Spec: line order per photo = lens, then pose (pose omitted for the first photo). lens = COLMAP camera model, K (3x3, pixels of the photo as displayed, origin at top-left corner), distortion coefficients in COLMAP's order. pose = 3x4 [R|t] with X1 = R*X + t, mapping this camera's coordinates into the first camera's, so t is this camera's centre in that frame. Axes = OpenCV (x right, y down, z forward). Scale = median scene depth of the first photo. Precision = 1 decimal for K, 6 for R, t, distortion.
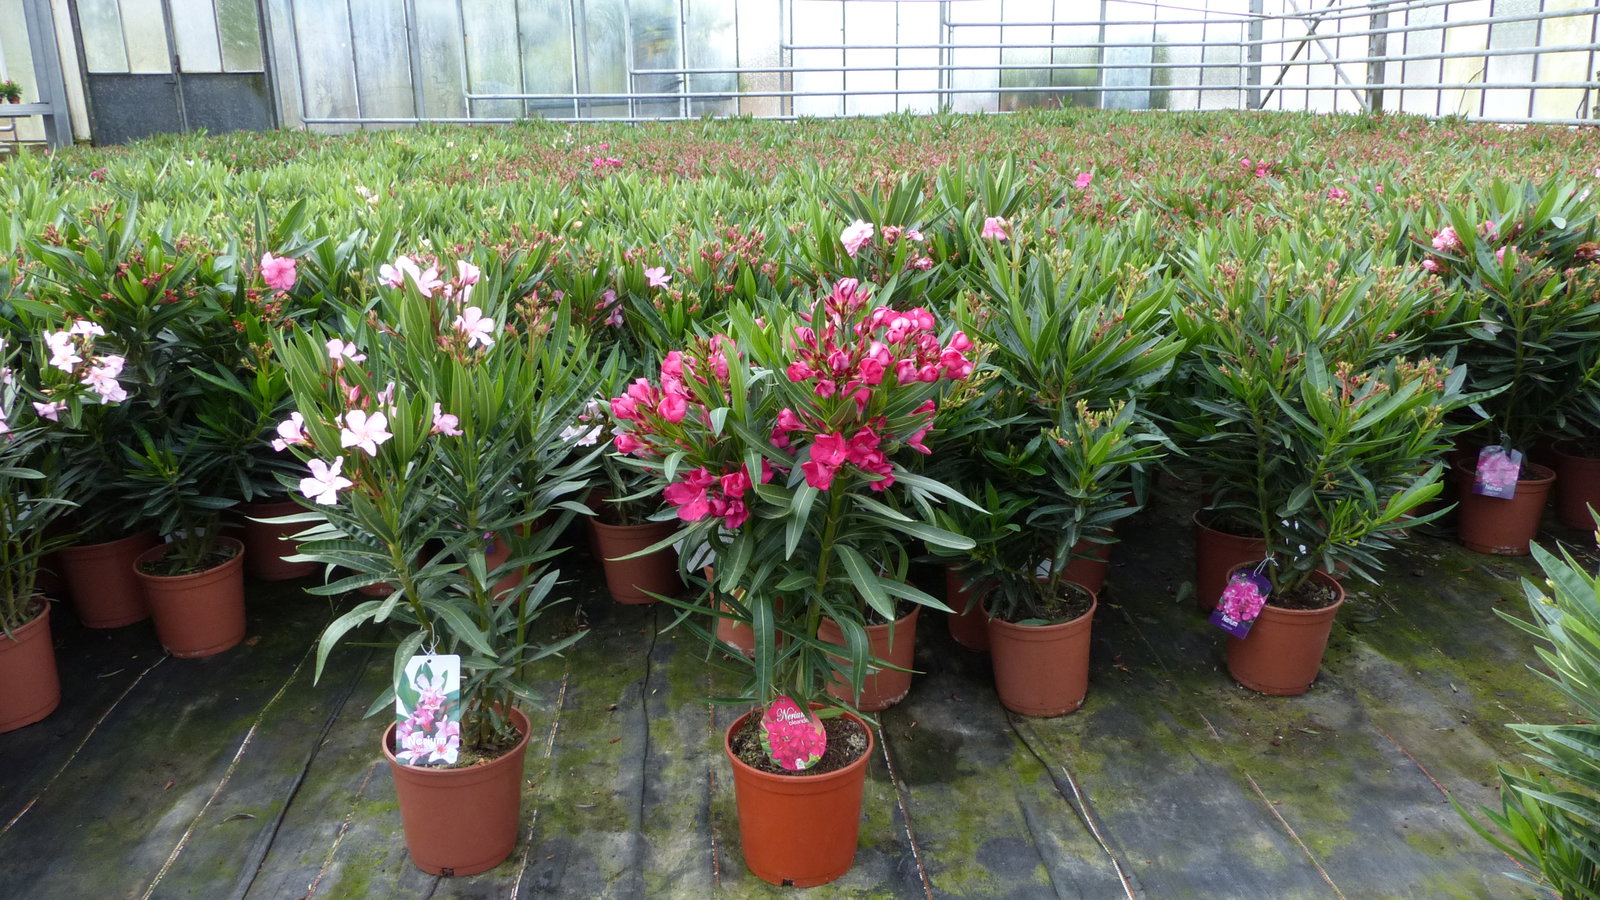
lens RADIAL K [[1201.1, 0, 814.6], [0, 1201.1, 442.4], [0, 0, 1]] dist [-0.028904, 0.027231]
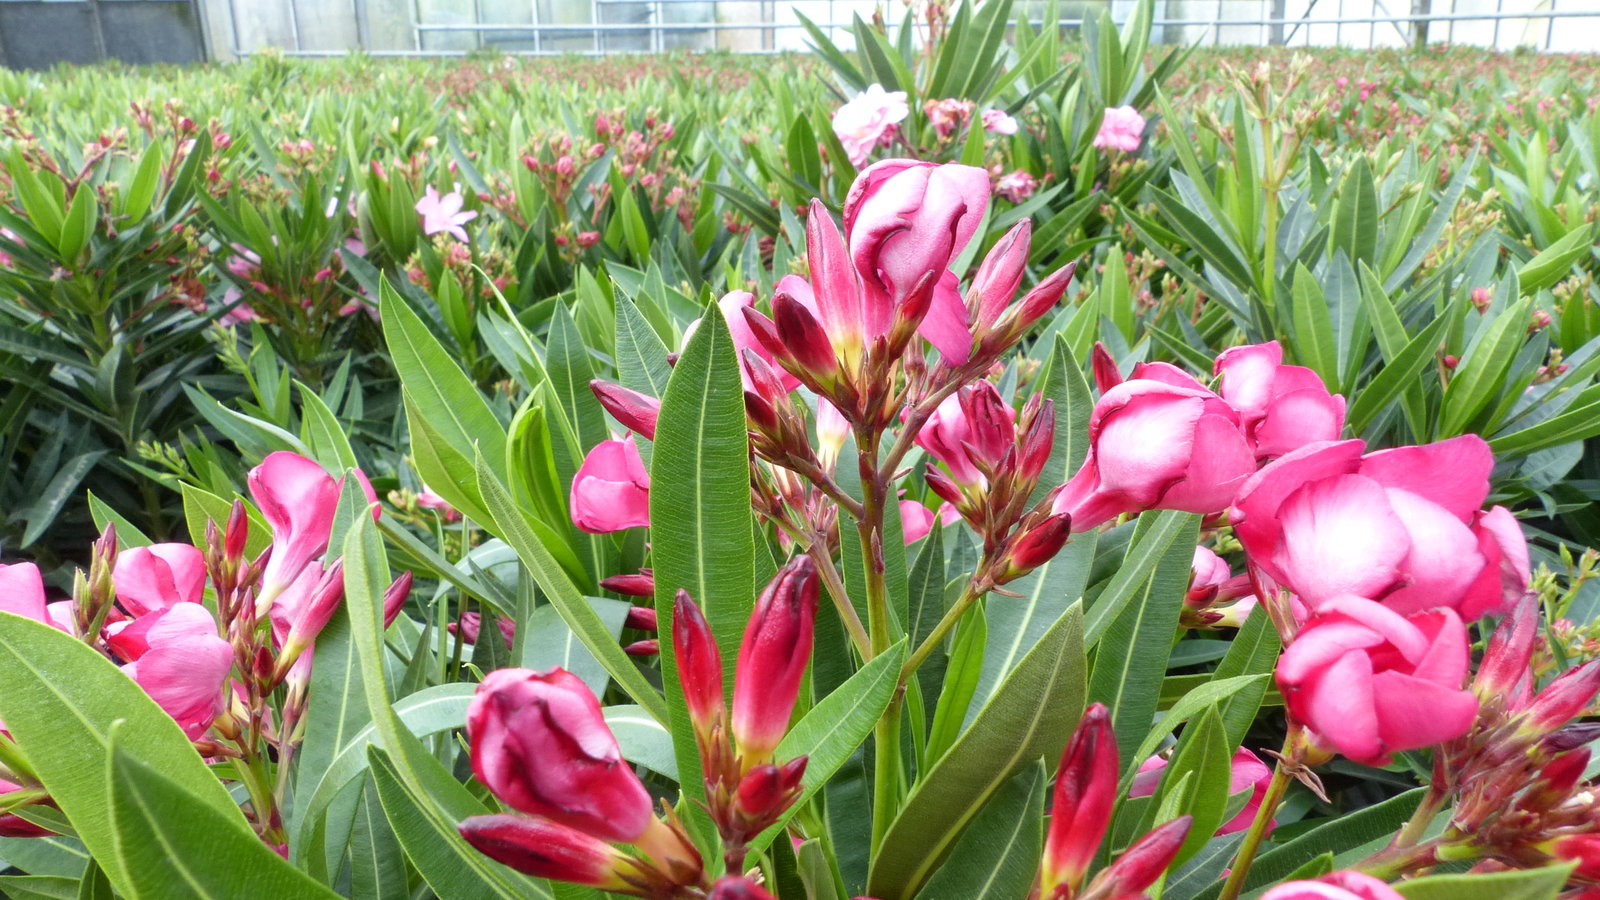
lens RADIAL K [[1201.1, 0, 802.5], [0, 1201.1, 454.0], [0, 0, 1]] dist [-0.028904, 0.027231]
pose [[0.999985, 0.003821, 0.004011, 0.008982], [-0.004011, 0.998822, 0.048356, -0.068571], [-0.003821, -0.048371, 0.998822, 0.537988]]
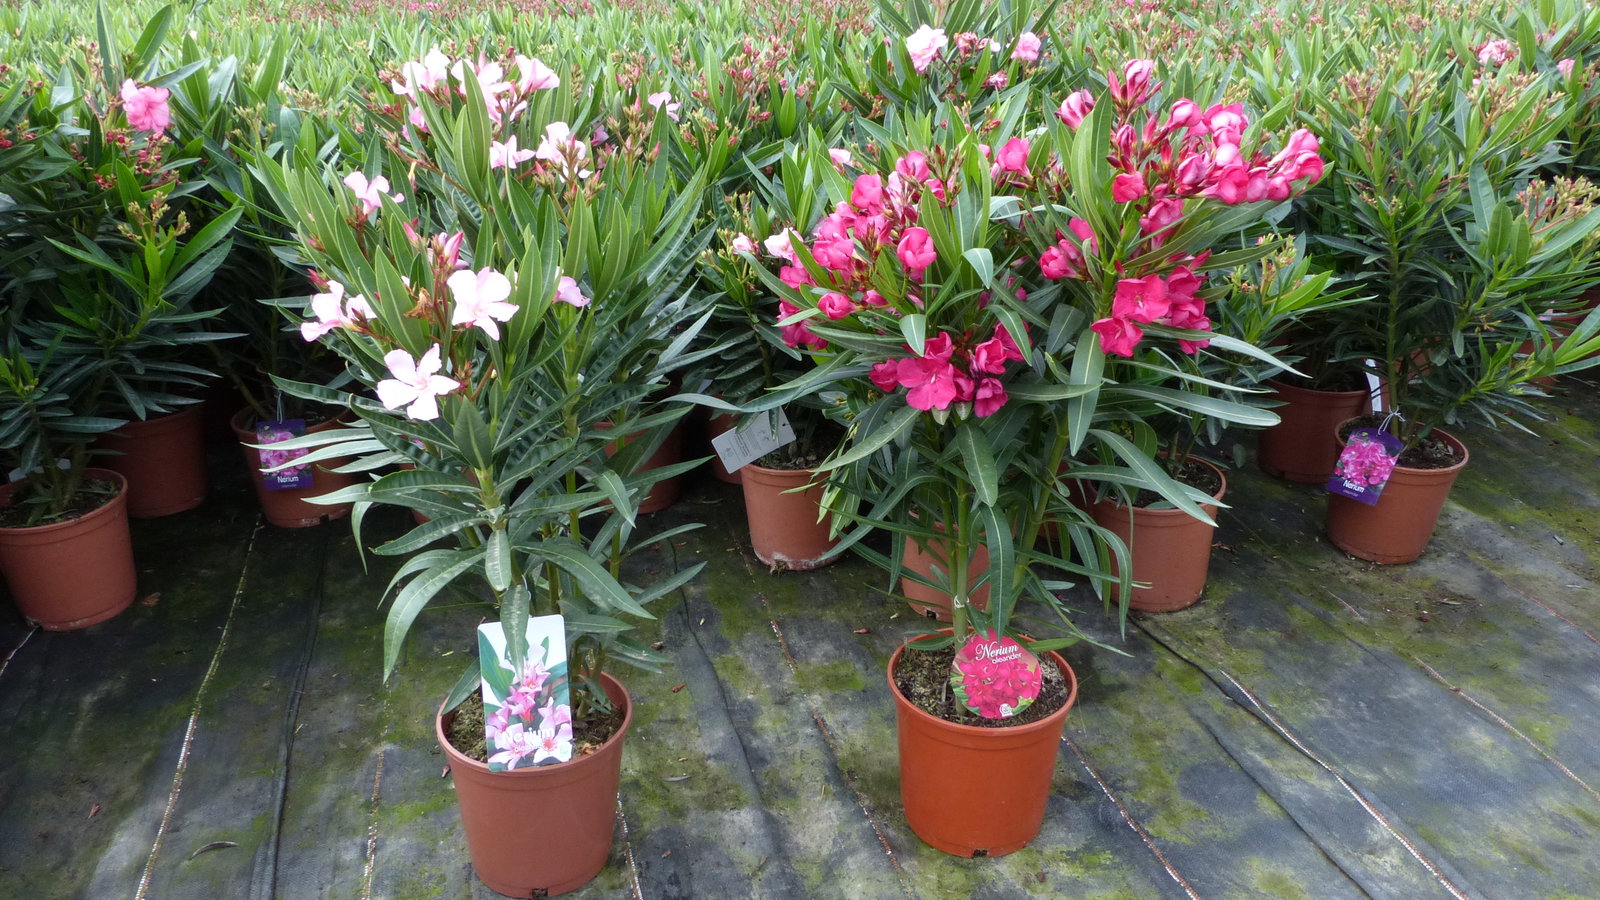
lens RADIAL K [[1201.1, 0, 811.4], [0, 1201.1, 440.8], [0, 0, 1]] dist [-0.028904, 0.027231]
pose [[0.983838, -0.064096, 0.167195, -0.186153], [0.046721, 0.993283, 0.105863, 0.002813], [-0.172857, -0.096340, 0.980224, 0.194997]]
